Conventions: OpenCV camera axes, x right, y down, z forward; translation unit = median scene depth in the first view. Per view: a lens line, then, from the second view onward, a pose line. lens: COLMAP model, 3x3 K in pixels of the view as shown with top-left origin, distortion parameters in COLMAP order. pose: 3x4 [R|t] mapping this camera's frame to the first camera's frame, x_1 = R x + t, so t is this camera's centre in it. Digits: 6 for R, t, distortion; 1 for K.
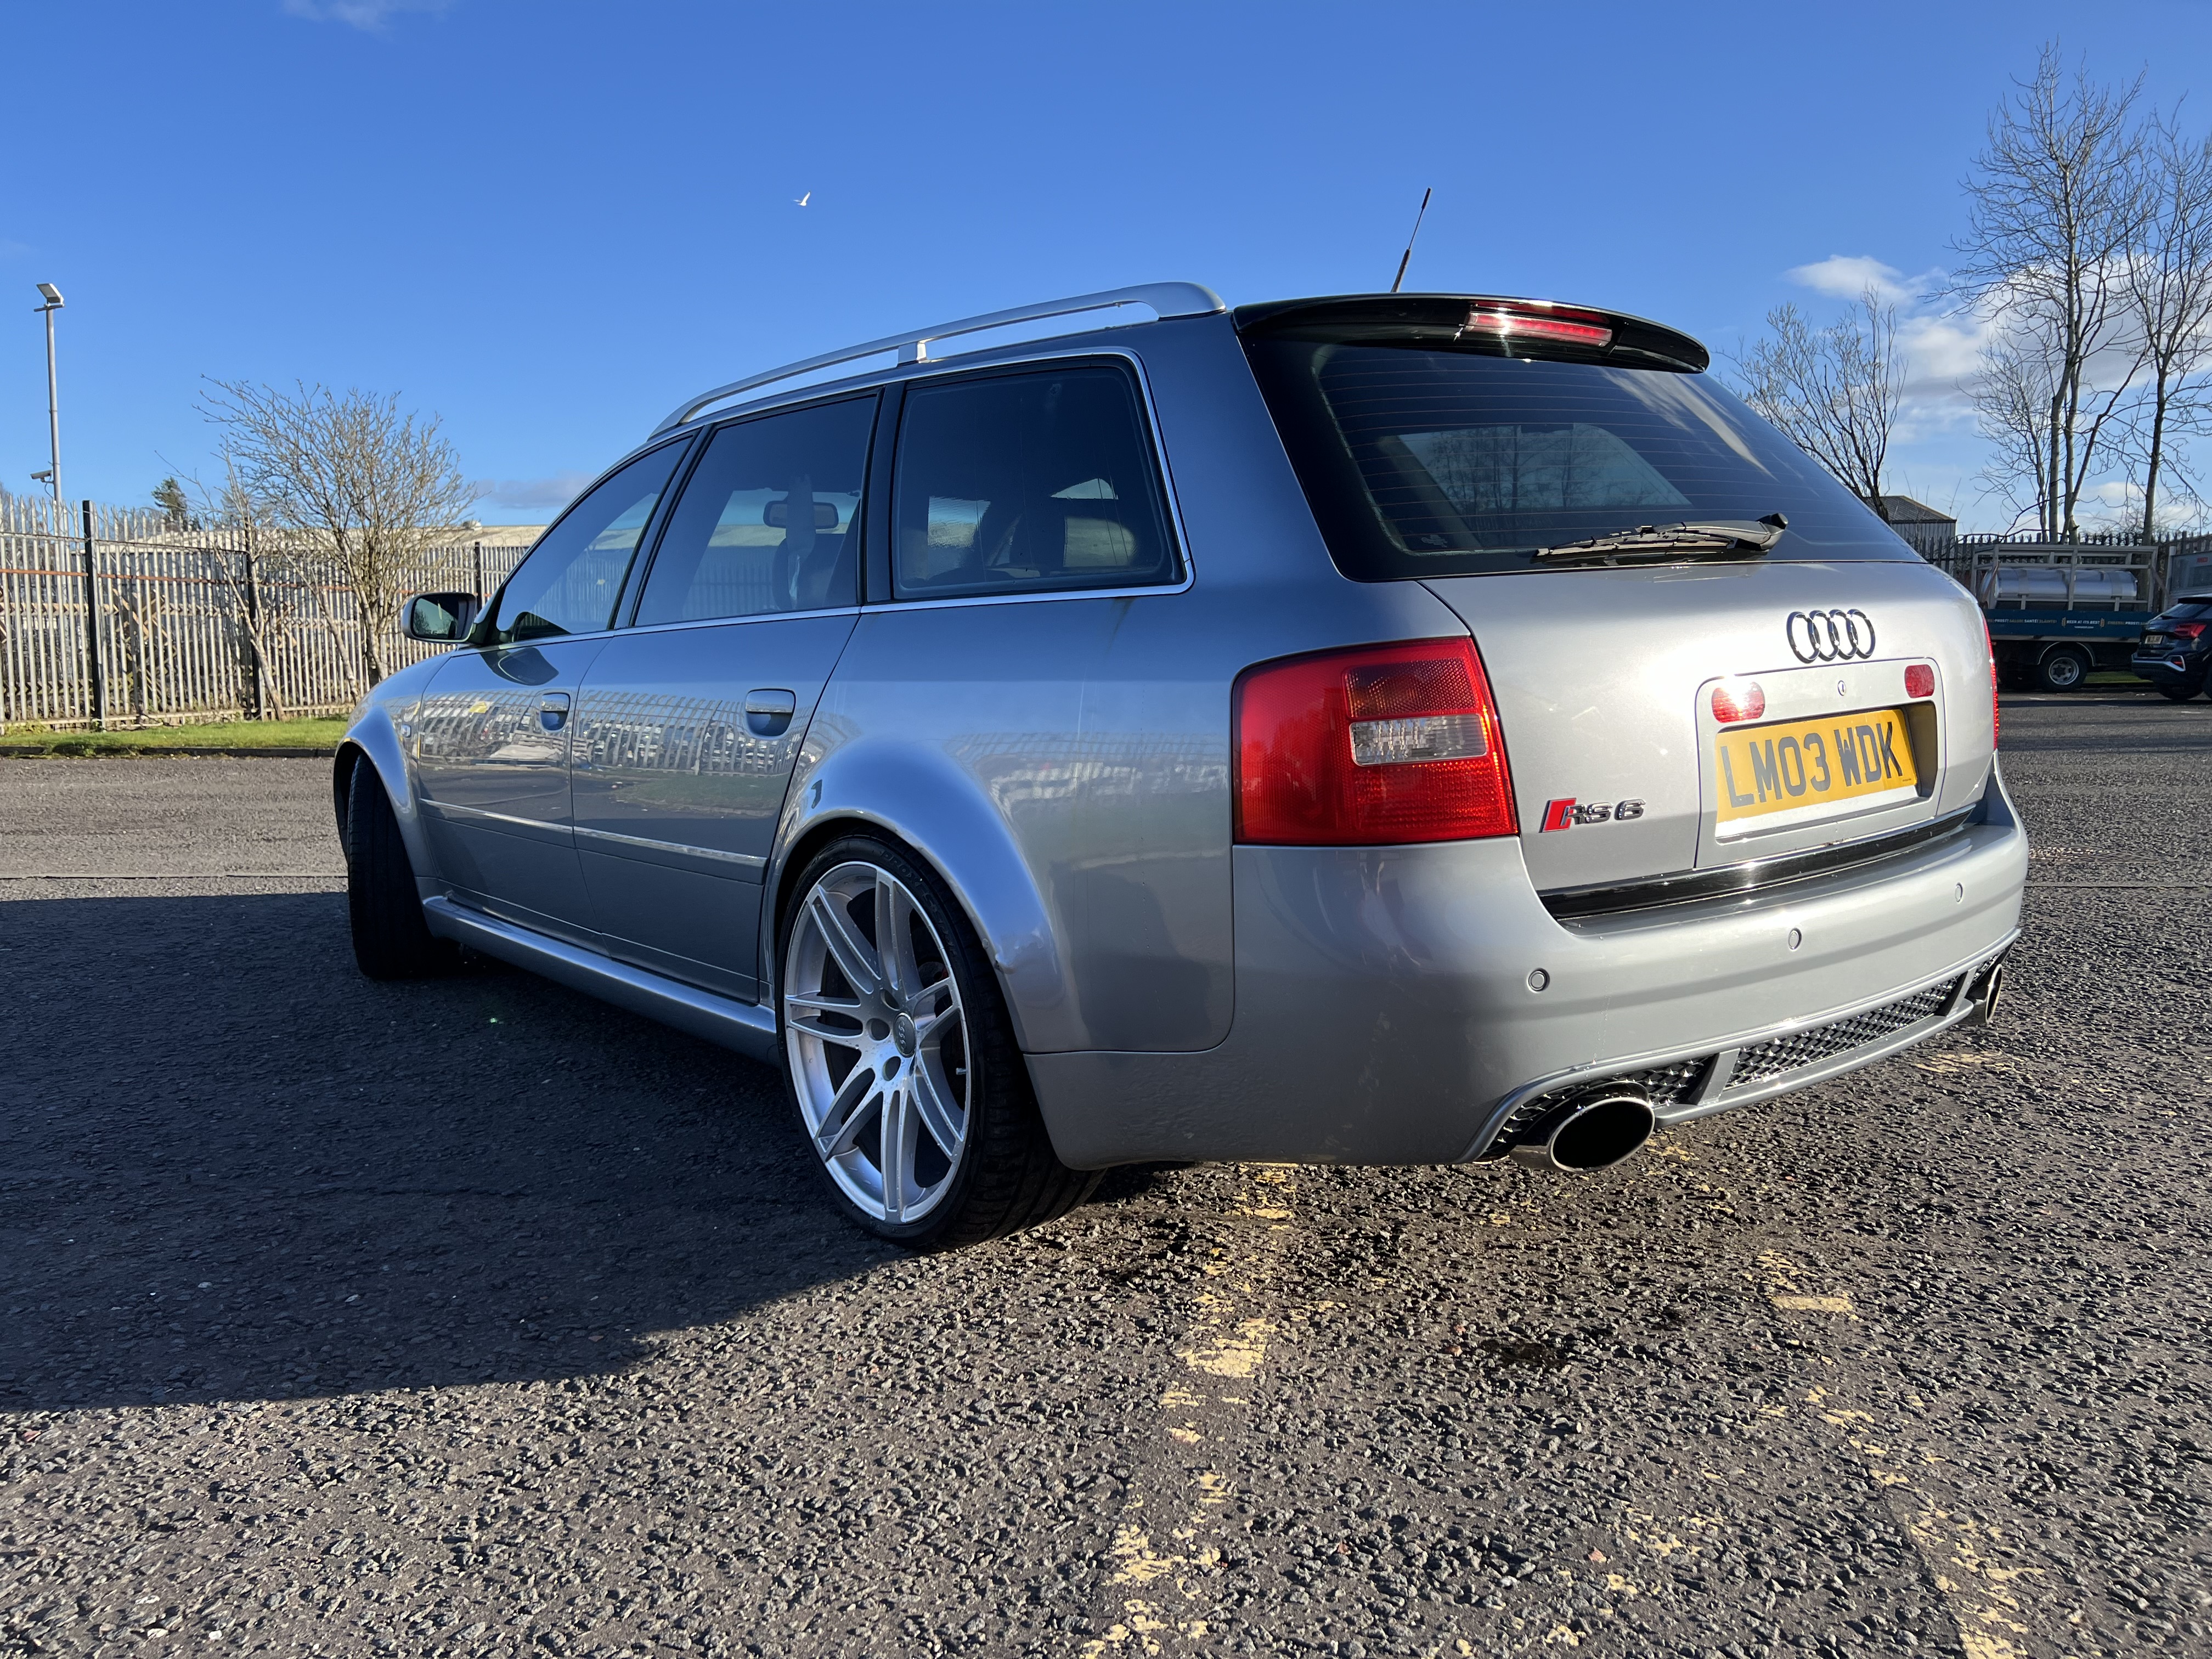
lens RADIAL K [[1670.7, 0, 1109.7], [0, 1670.7, 871.9], [0, 0, 1]] dist [0.010891, -0.002597]
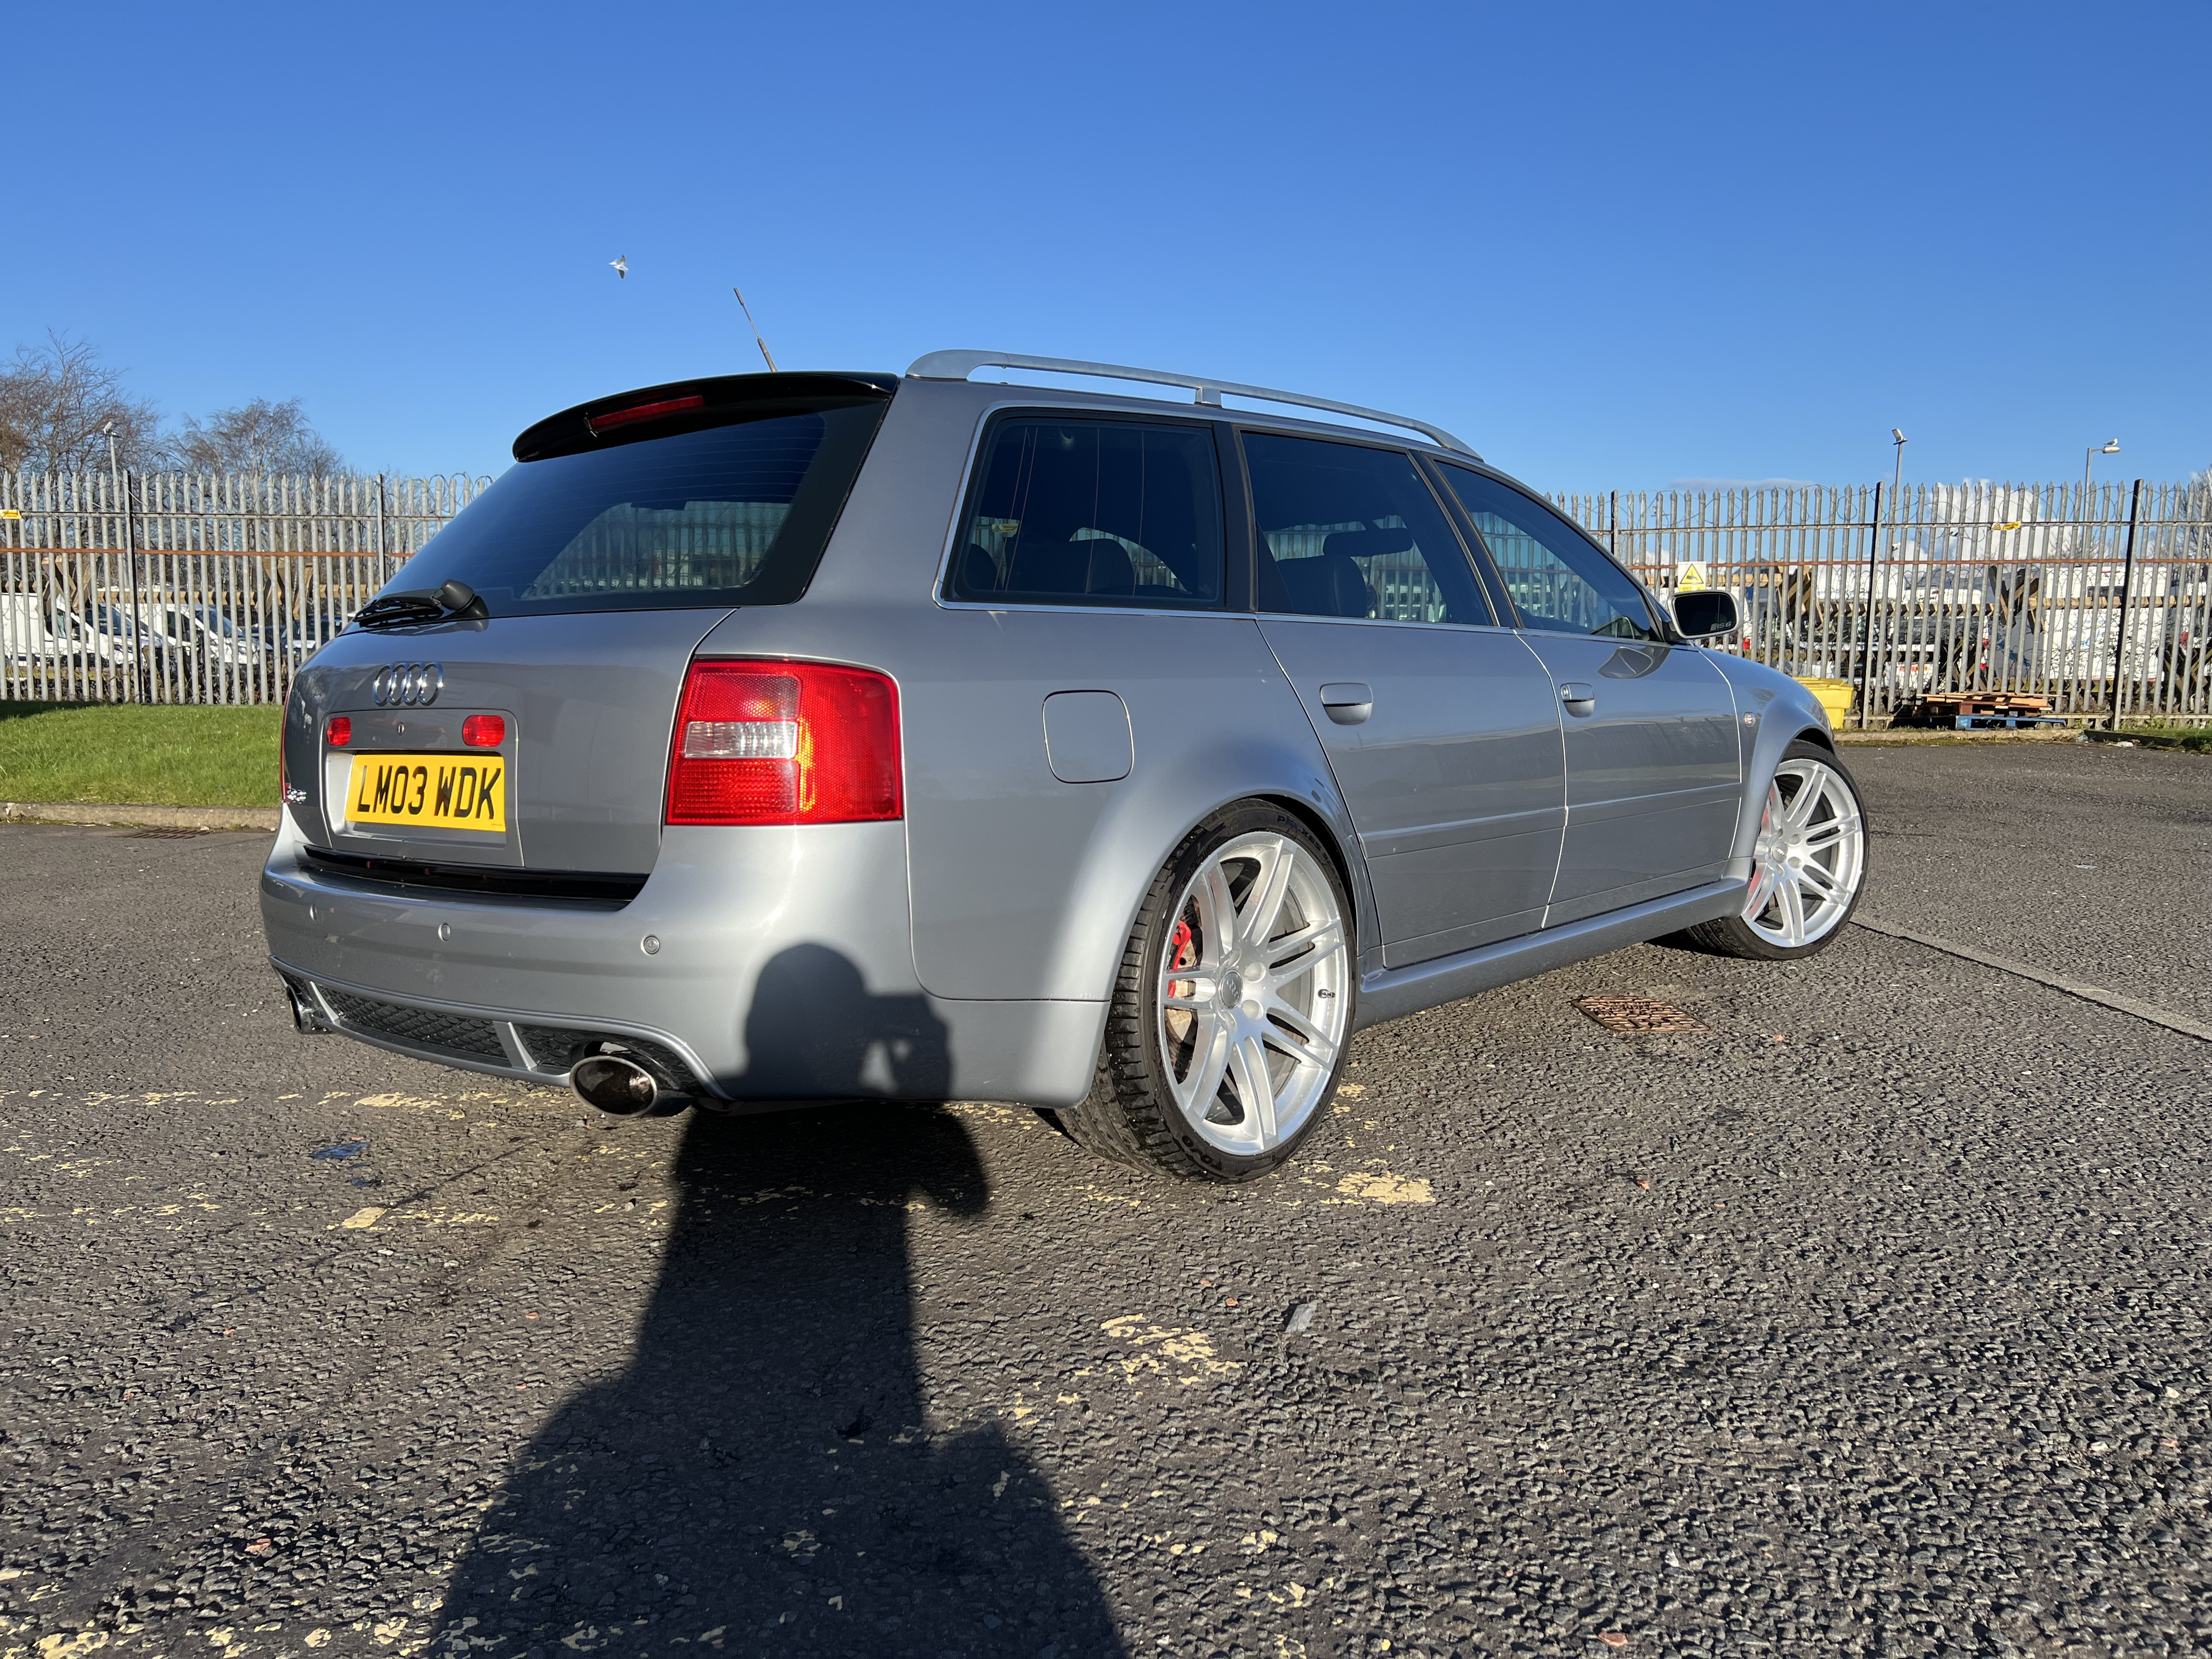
lens RADIAL K [[1670.7, 0, 1109.7], [0, 1670.7, 871.9], [0, 0, 1]] dist [0.010891, -0.002597]
pose [[0.182292, 0.141814, -0.972964, 1.686184], [-0.130142, 0.984318, 0.119086, -0.215269], [0.974594, 0.104915, 0.197890, 1.259716]]
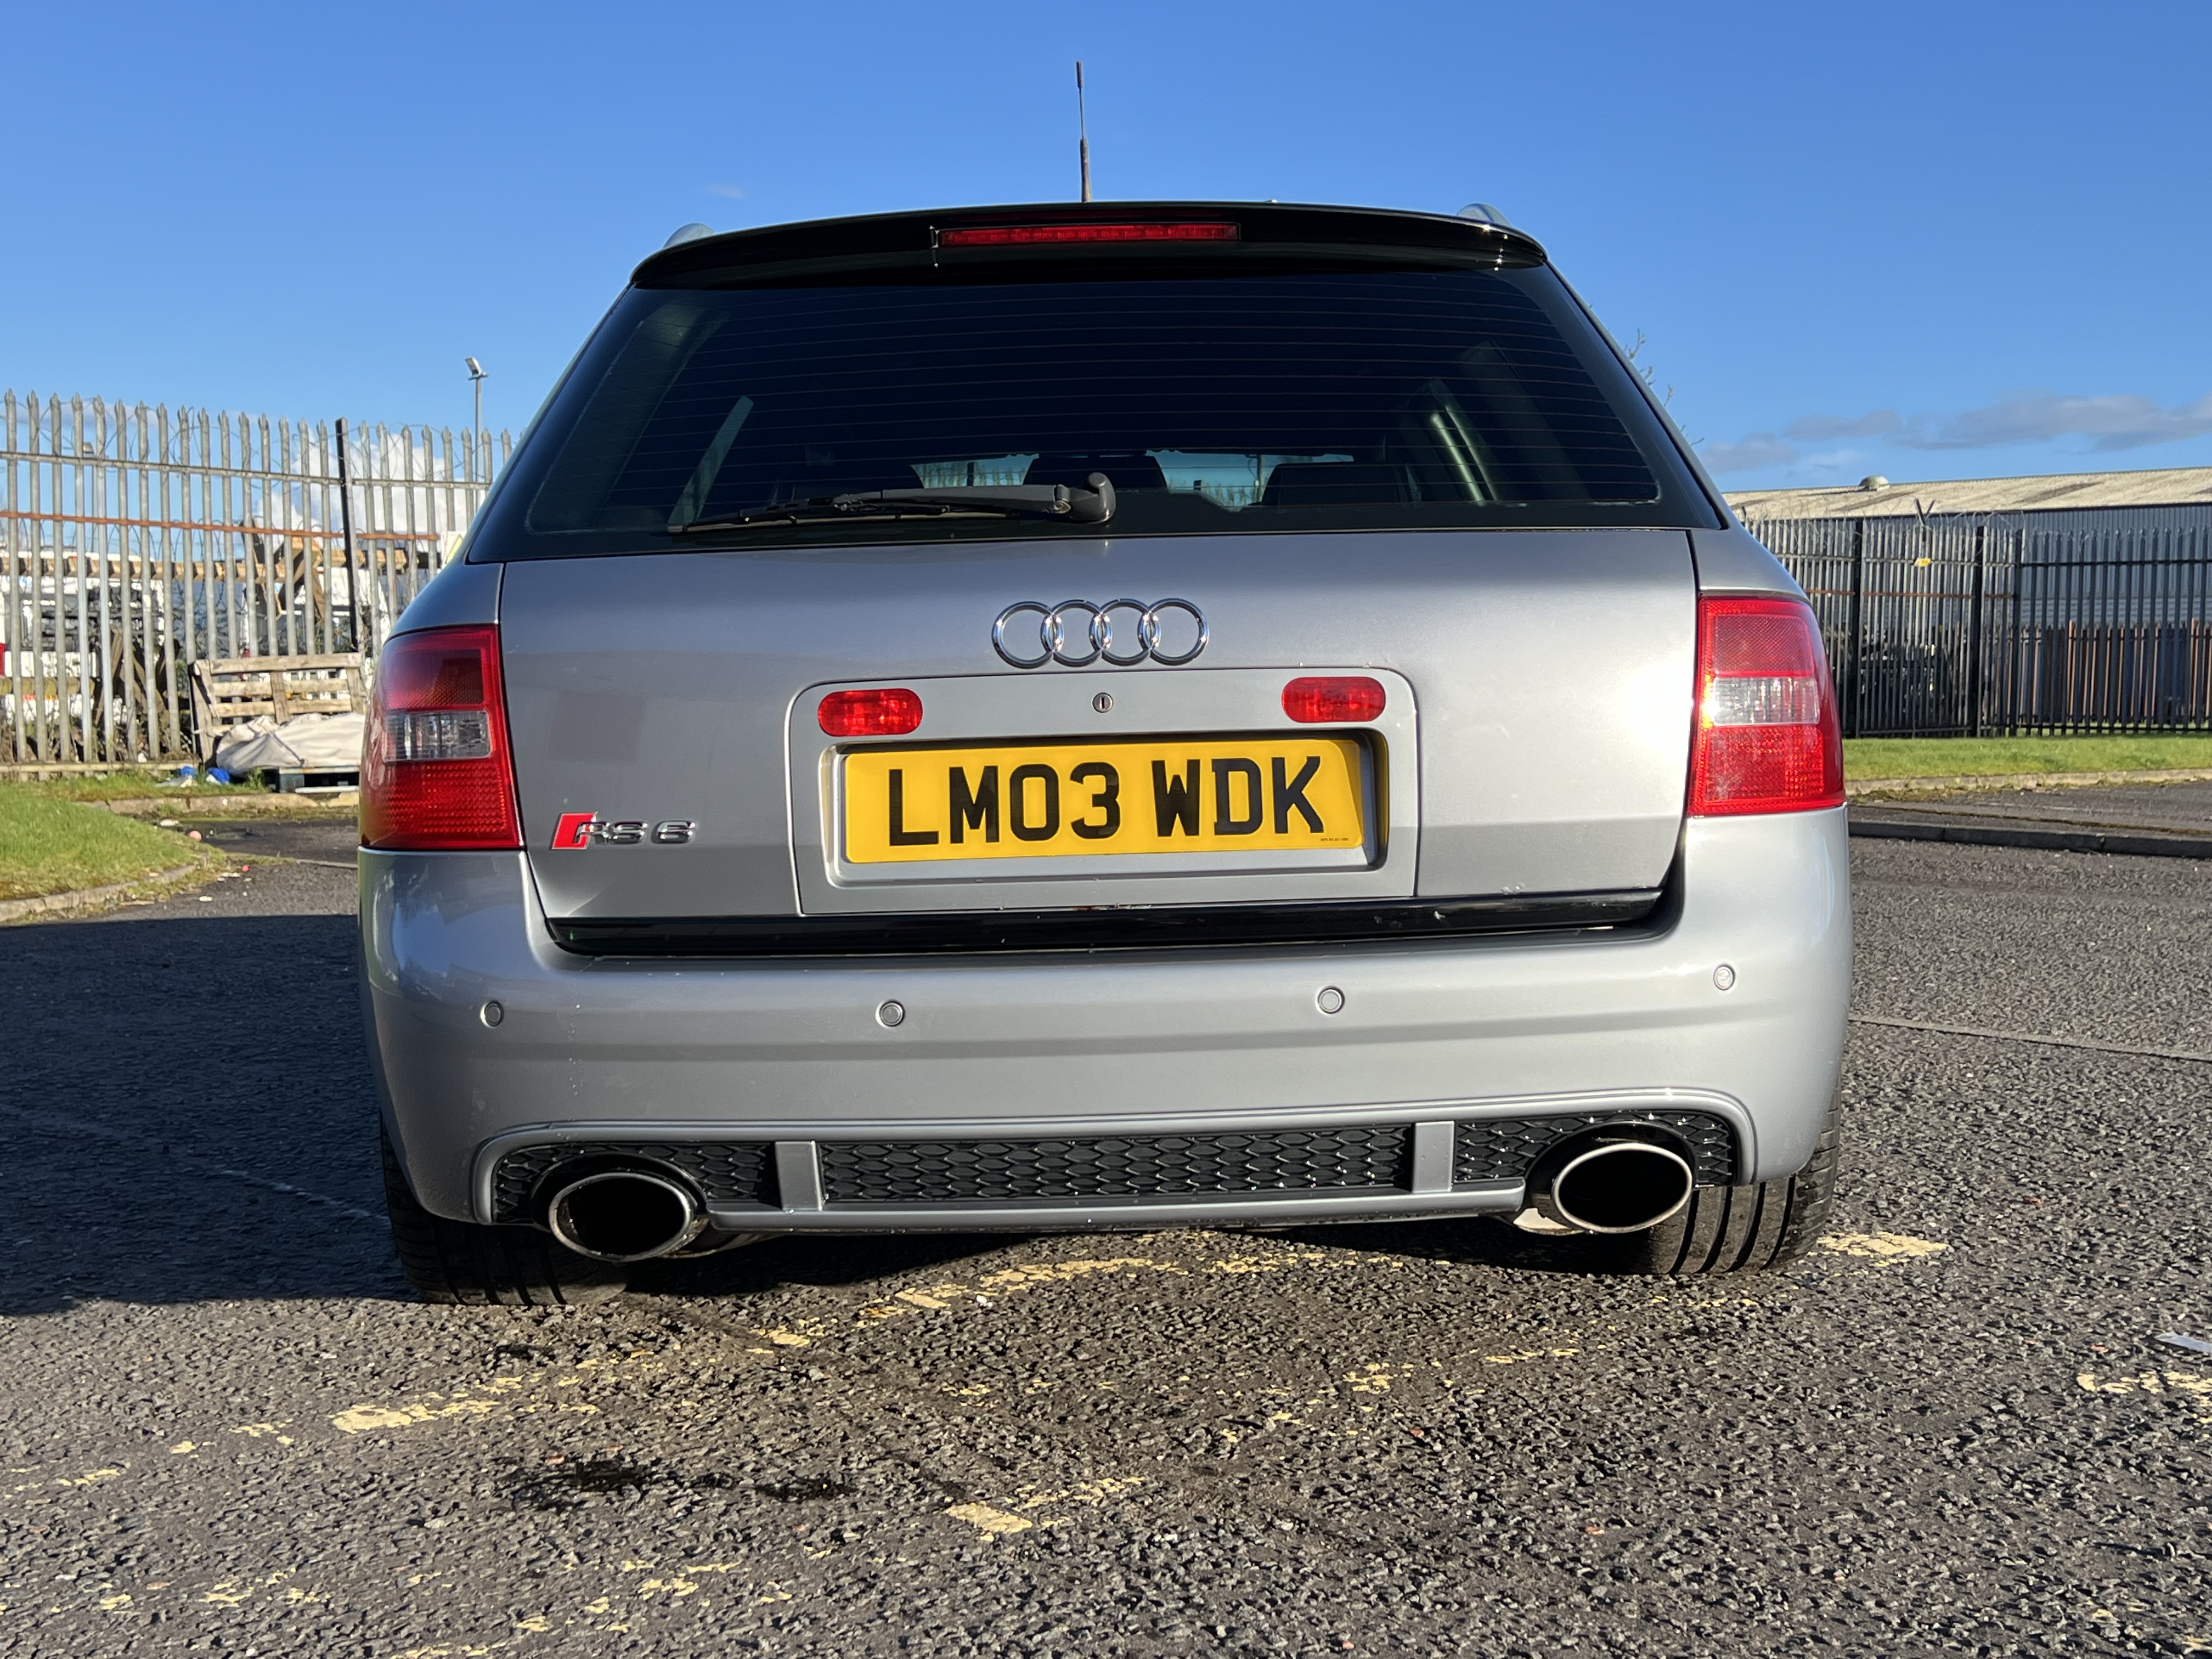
lens RADIAL K [[2646.8, 0, 1106.0], [0, 2646.8, 829.5], [0, 0, 1]] dist [0.030809, -0.003344]
pose [[0.786213, 0.050799, -0.615864, 1.165748], [-0.093996, 0.994849, -0.037937, -0.008085], [0.610765, 0.087716, 0.786939, 0.073523]]
